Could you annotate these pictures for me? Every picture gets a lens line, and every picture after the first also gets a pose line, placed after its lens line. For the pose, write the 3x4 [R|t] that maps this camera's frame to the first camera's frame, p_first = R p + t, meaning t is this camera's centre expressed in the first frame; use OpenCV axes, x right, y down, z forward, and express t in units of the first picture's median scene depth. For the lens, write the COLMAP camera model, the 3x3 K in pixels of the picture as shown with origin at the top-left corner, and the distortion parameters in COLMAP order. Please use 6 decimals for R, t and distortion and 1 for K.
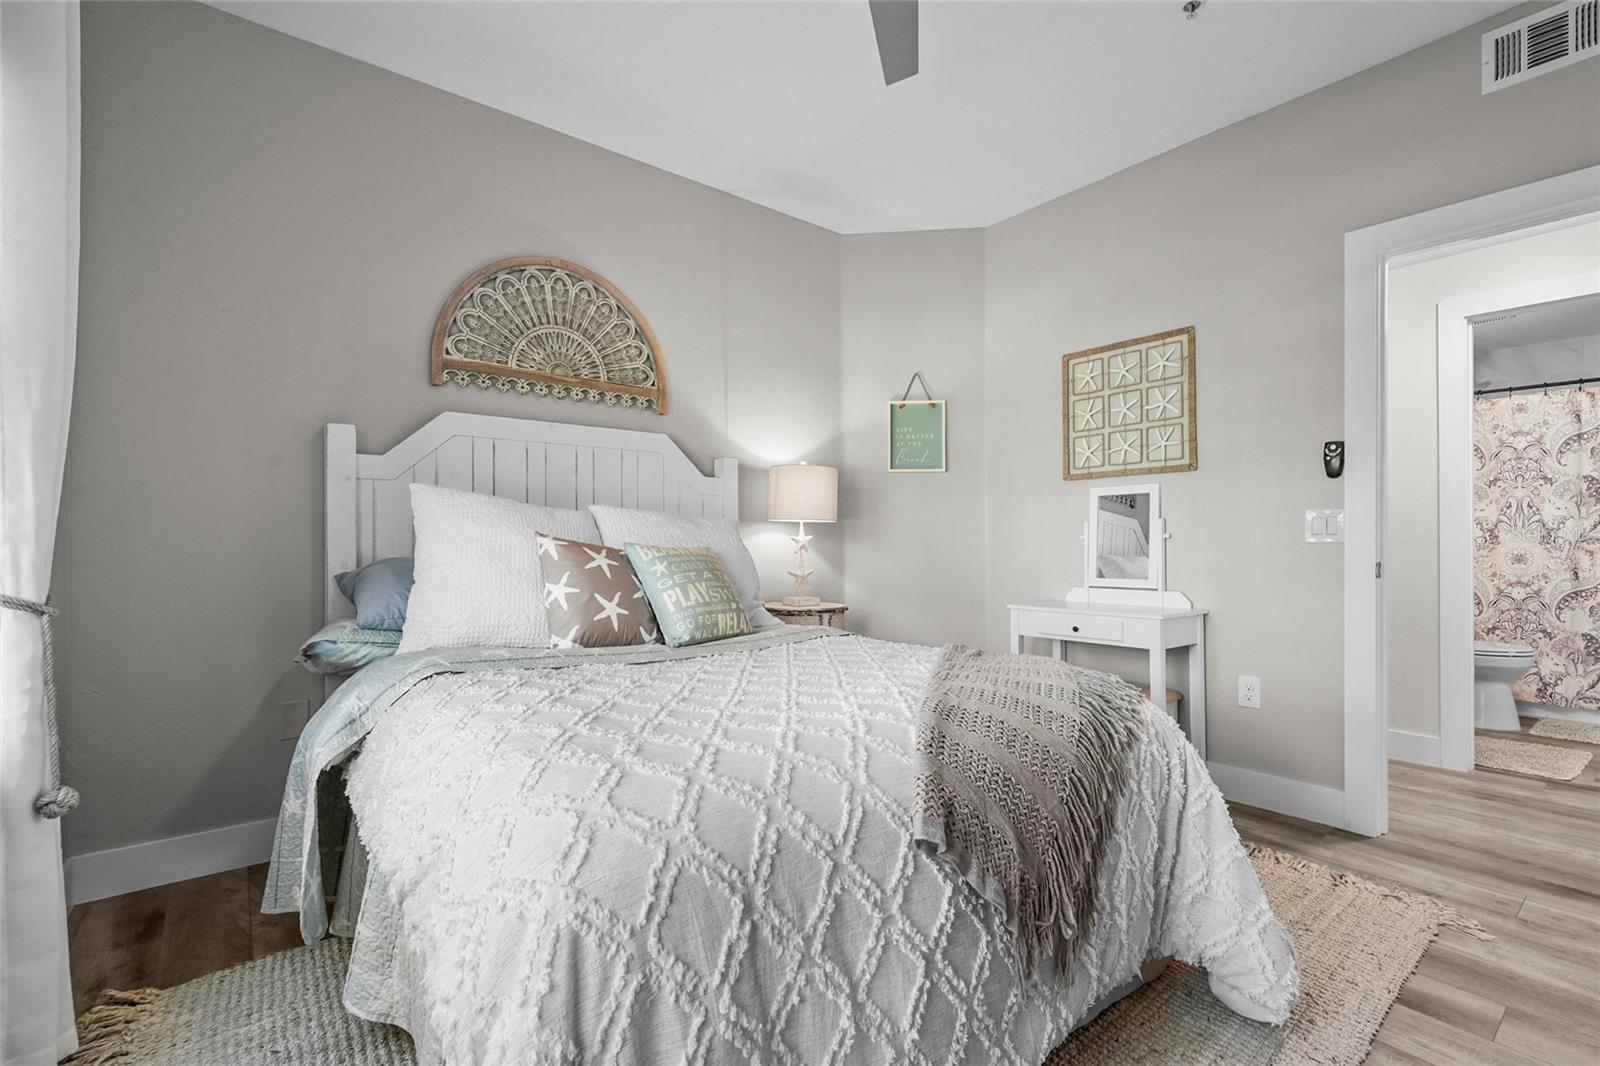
lens RADIAL K [[713.1, 0, 800.9], [0, 713.1, 526.9], [0, 0, 1]] dist [-0.001549, 0.000259]
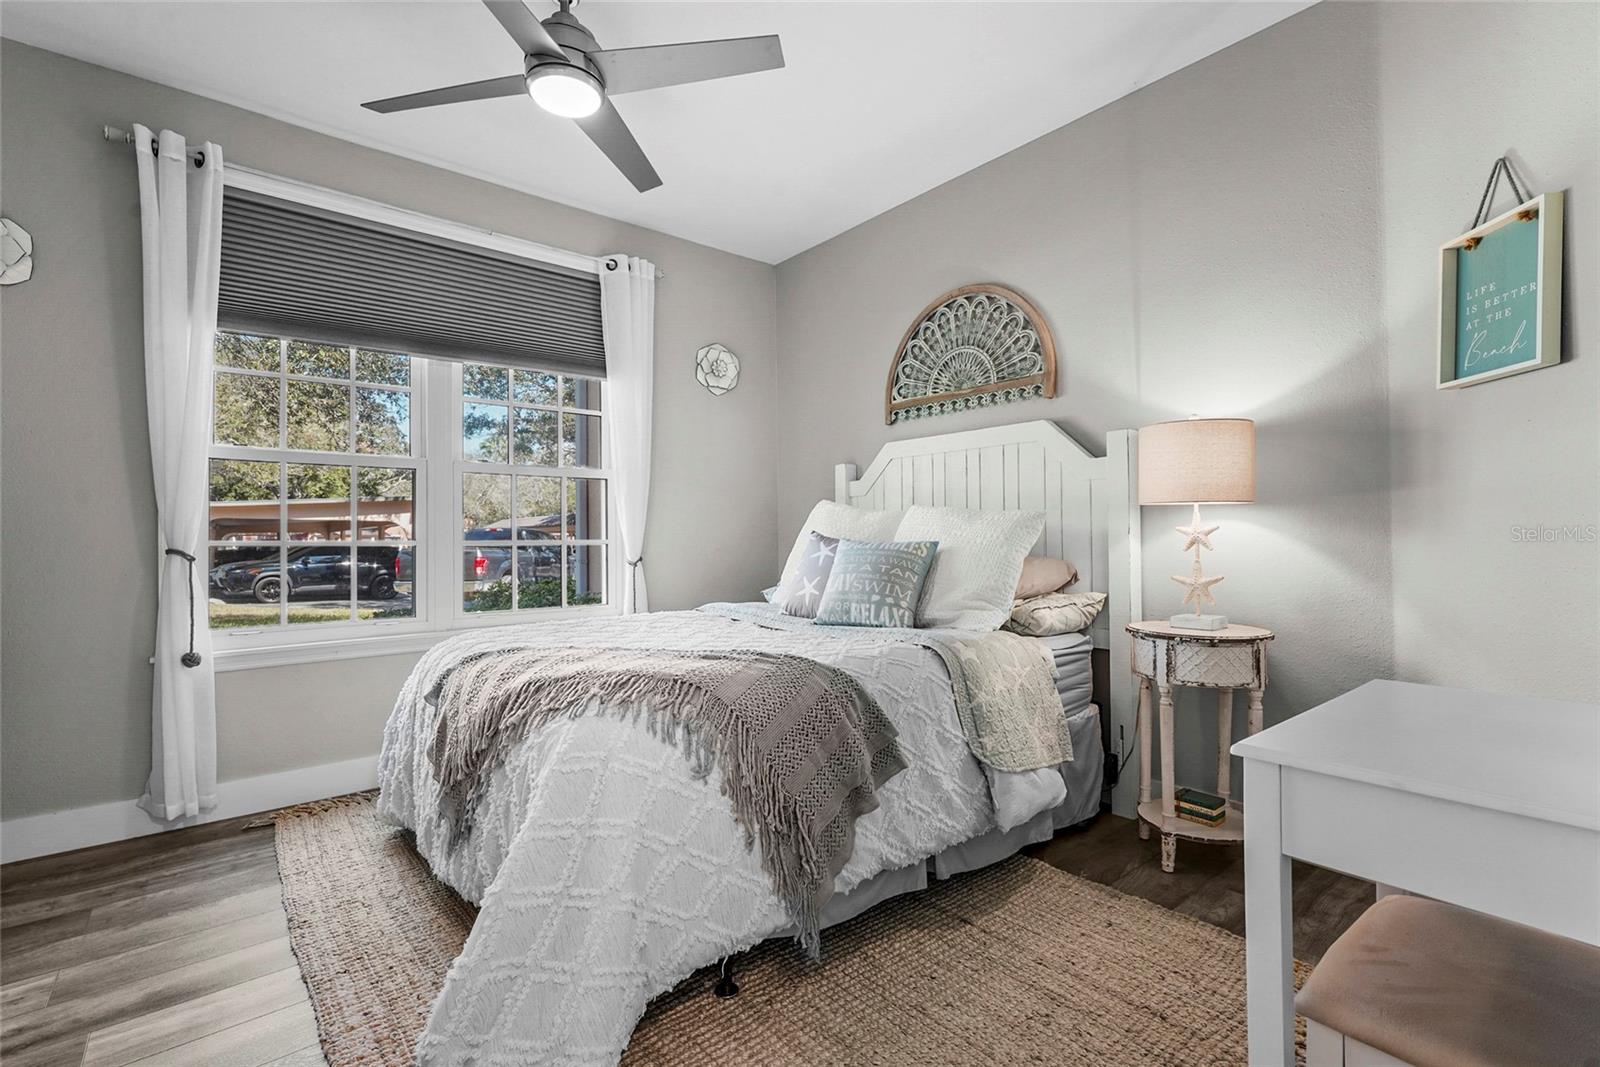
lens RADIAL K [[713.1, 0, 800.9], [0, 713.1, 527.4], [0, 0, 1]] dist [-0.001549, 0.000259]
pose [[0.012755, -0.009411, -0.999874, 0.774928], [0.034361, 0.999369, -0.008968, 0.008174], [0.999328, -0.034243, 0.013071, 0.701647]]
